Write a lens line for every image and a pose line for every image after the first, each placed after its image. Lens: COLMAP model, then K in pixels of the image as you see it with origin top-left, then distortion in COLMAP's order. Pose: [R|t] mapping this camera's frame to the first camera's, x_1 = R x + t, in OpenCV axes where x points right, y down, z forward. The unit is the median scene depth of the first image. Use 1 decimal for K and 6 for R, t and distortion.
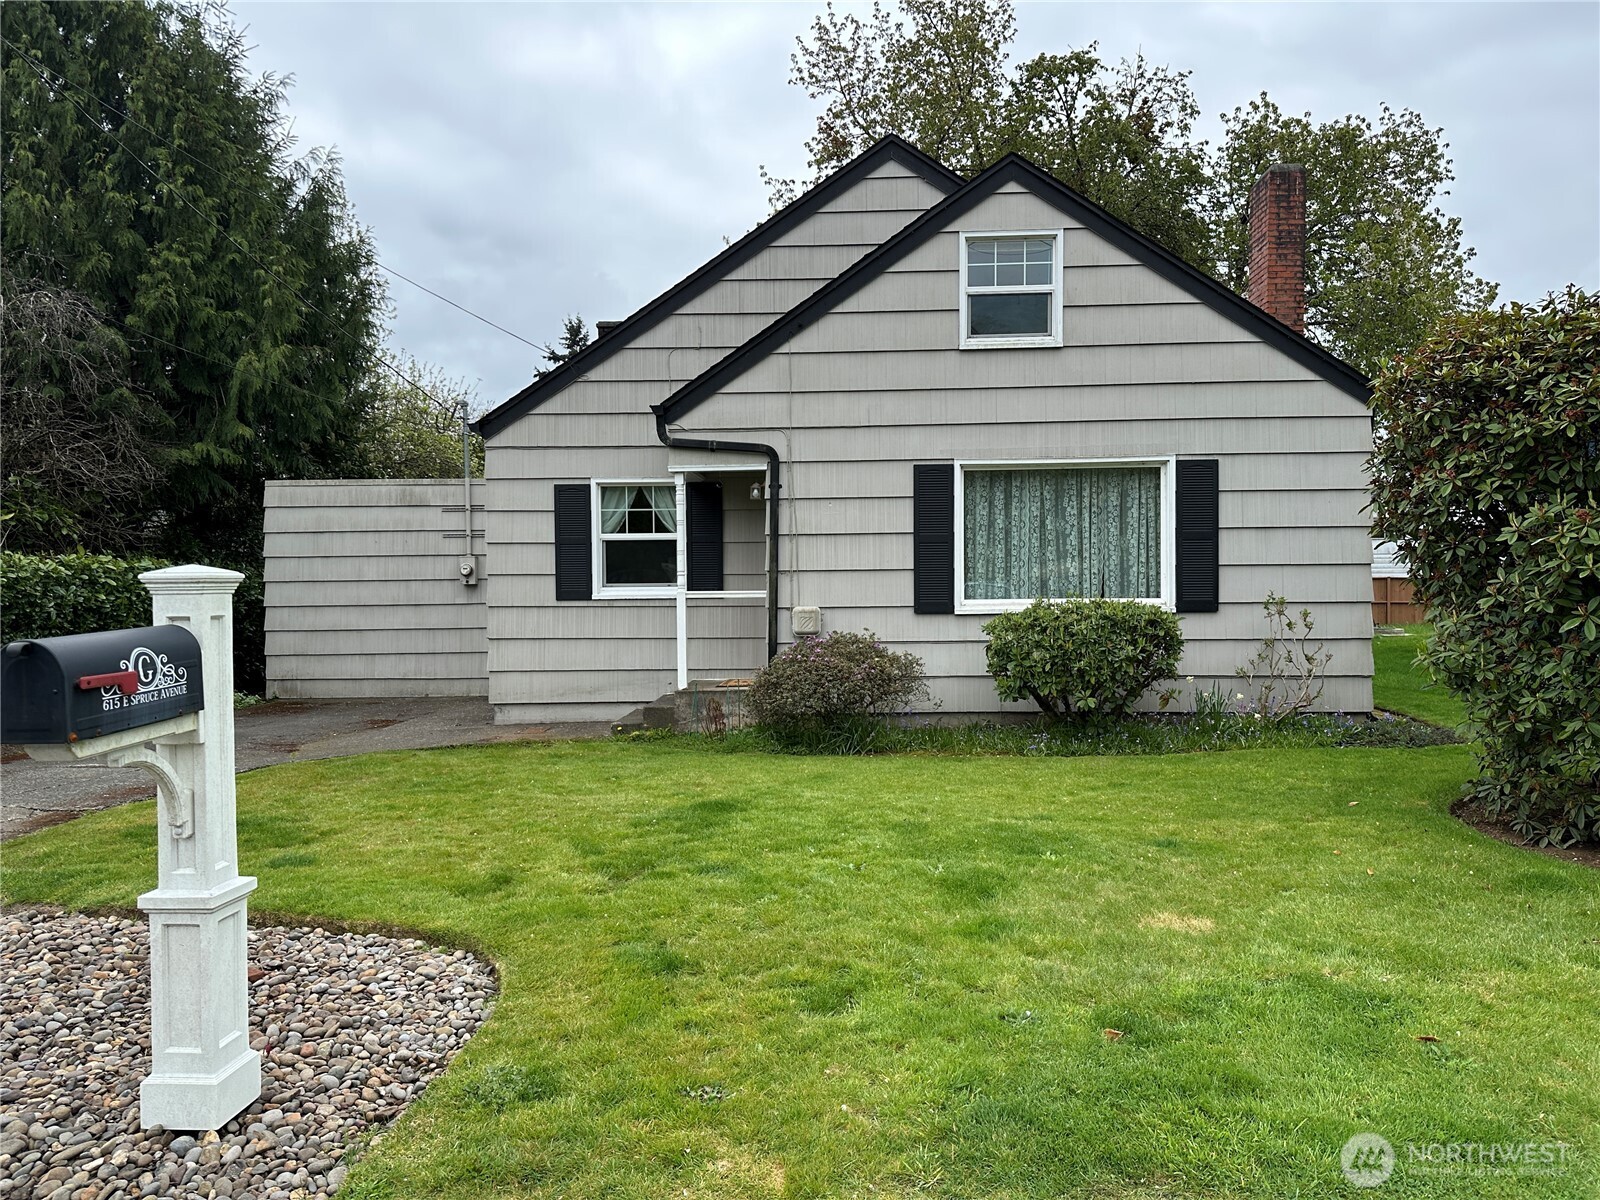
lens RADIAL K [[1119.6, 0, 794.1], [0, 1119.6, 606.6], [0, 0, 1]] dist [0.059762, -0.014924]
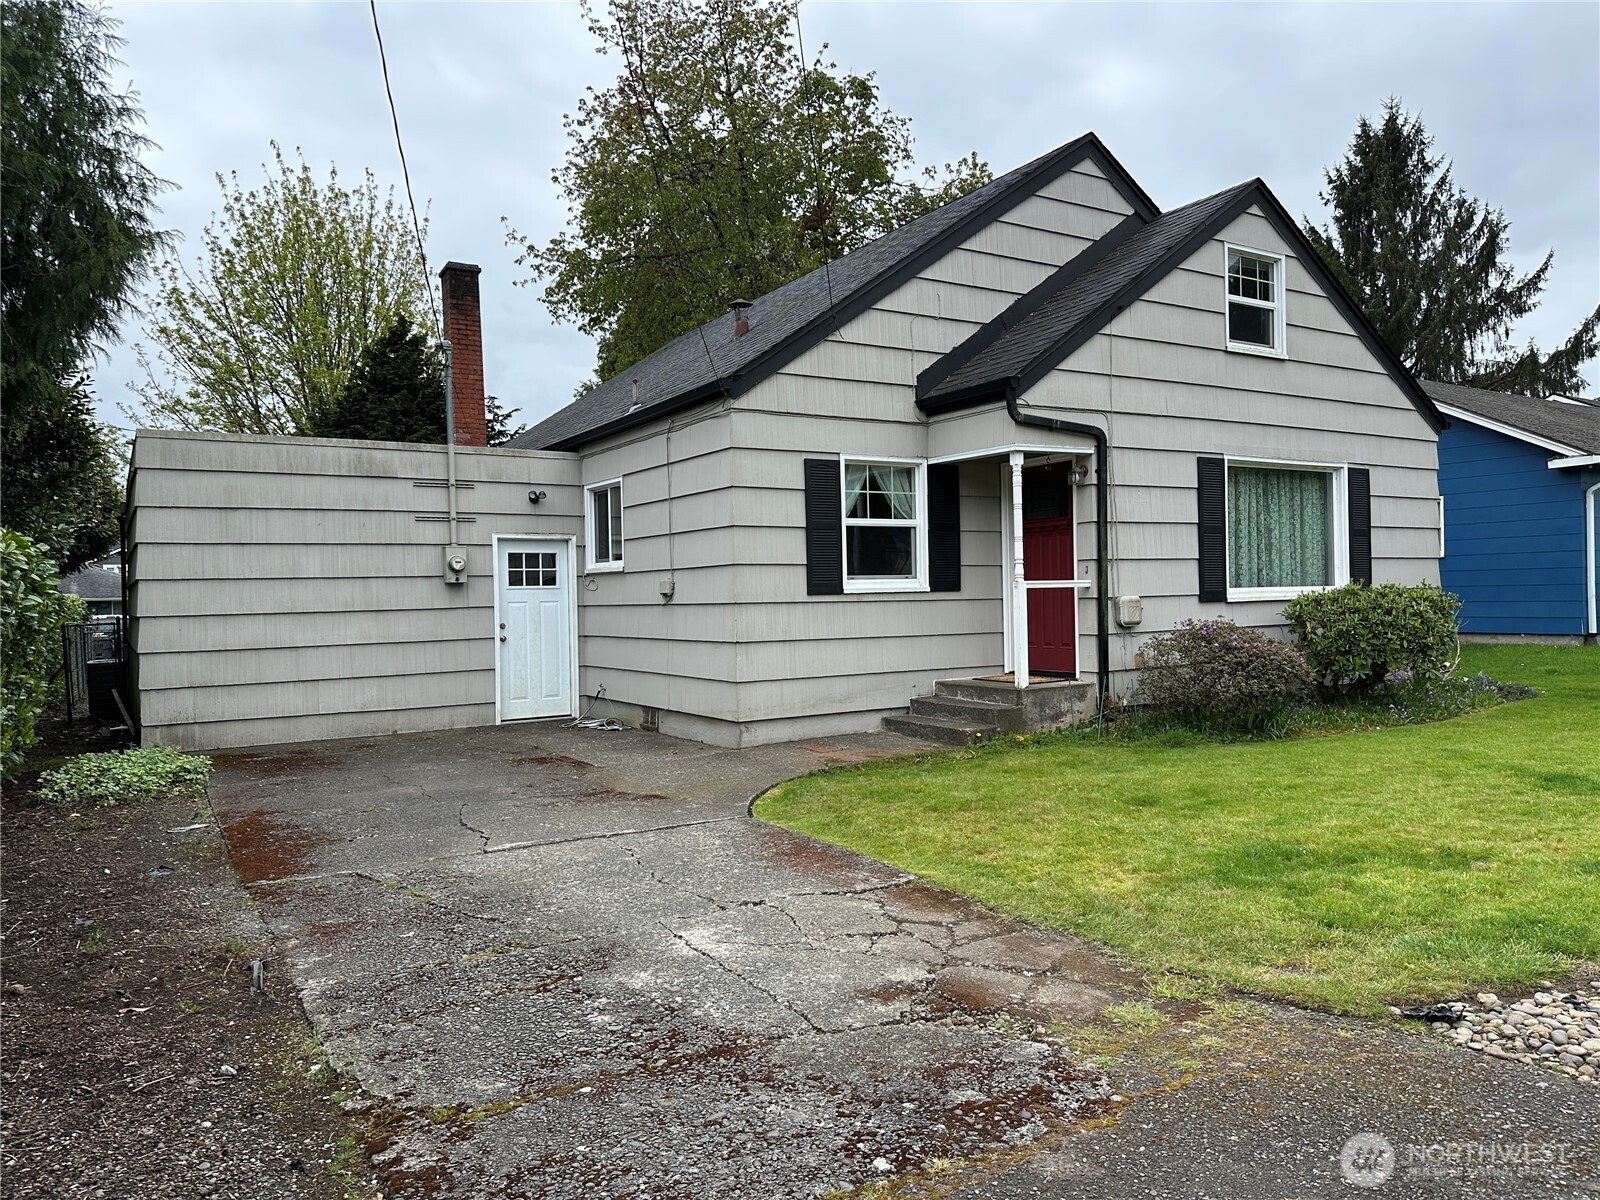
lens RADIAL K [[1119.6, 0, 793.7], [0, 1119.6, 599.3], [0, 0, 1]] dist [0.059762, -0.014924]
pose [[0.827121, -0.010520, 0.561925, -0.695696], [0.021549, 0.999683, -0.013003, 0.008491], [-0.561610, 0.022864, 0.827086, 0.309263]]
